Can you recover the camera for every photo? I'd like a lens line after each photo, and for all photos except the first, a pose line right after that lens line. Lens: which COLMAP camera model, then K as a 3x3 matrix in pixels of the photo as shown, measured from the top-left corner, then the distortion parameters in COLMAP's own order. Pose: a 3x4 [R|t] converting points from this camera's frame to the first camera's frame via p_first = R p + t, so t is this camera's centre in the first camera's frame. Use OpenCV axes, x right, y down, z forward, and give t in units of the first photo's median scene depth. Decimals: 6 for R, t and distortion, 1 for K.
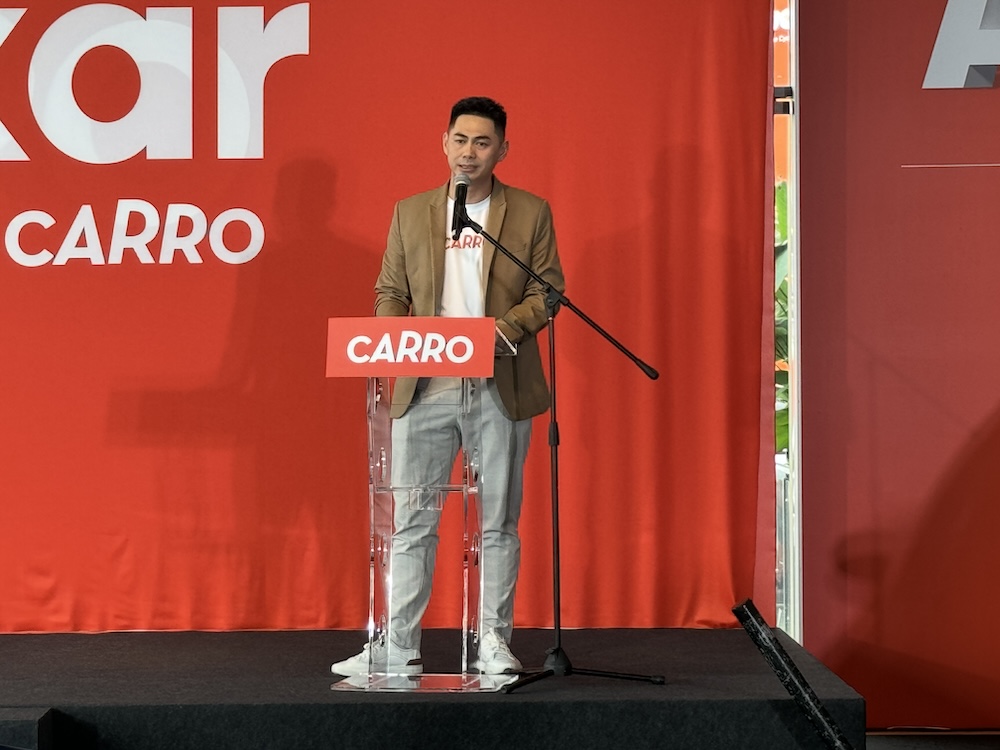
lens RADIAL K [[3288.7, 0, 500.0], [0, 3288.7, 375.0], [0, 0, 1]] dist [-0.128894, -0.083176]
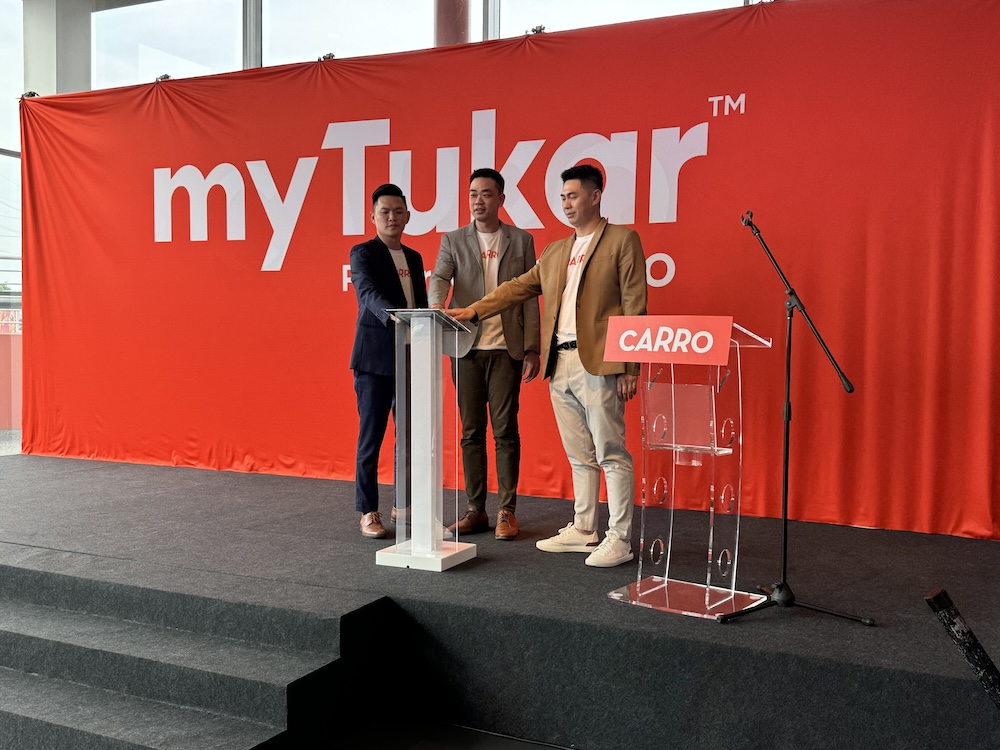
lens RADIAL K [[981.7, 0, 500.0], [0, 981.7, 375.0], [0, 0, 1]] dist [0.176102, -0.382852]
pose [[0.899089, 0.035853, -0.436294, 0.081856], [-0.021783, 0.999070, 0.037210, -0.007575], [0.437223, -0.023951, 0.899034, 0.629853]]
